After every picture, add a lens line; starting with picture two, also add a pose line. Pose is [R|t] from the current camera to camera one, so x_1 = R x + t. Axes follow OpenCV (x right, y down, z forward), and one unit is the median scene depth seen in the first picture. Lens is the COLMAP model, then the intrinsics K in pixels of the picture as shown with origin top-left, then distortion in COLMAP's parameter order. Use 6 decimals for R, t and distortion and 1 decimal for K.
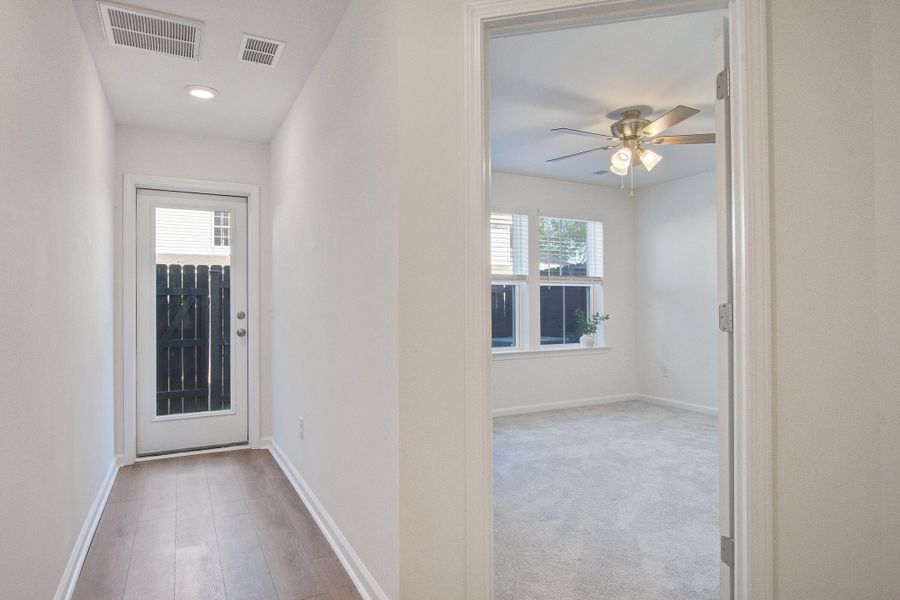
lens RADIAL K [[542.6, 0, 450.0], [0, 542.6, 300.0], [0, 0, 1]] dist [-0.017401, 0.000339]
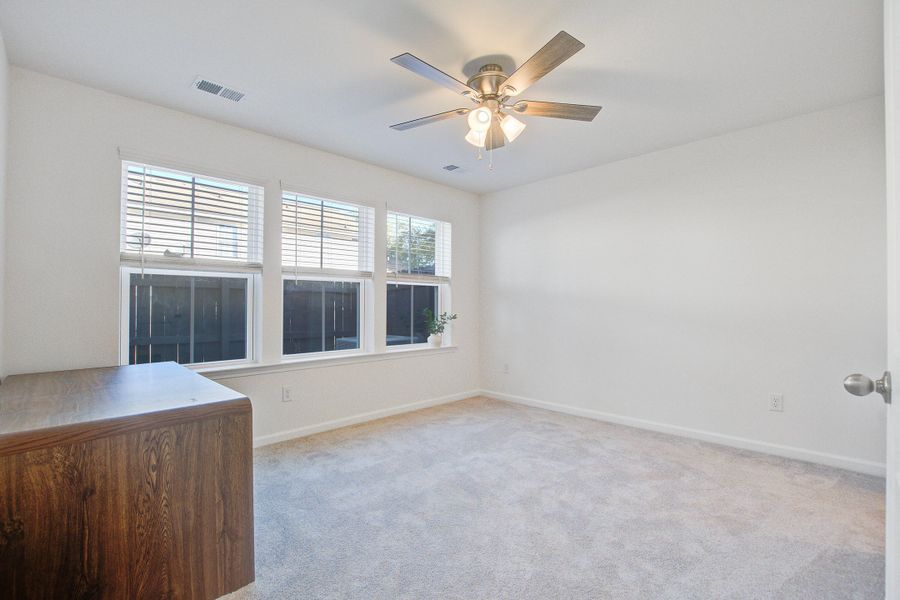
lens RADIAL K [[408.2, 0, 450.0], [0, 408.2, 300.0], [0, 0, 1]] dist [-0.030976, -0.000016]
pose [[0.959531, 0.013093, 0.281298, 0.072727], [-0.011253, 0.999903, -0.008155, 0.007035], [-0.281378, 0.004659, 0.959586, 0.290553]]
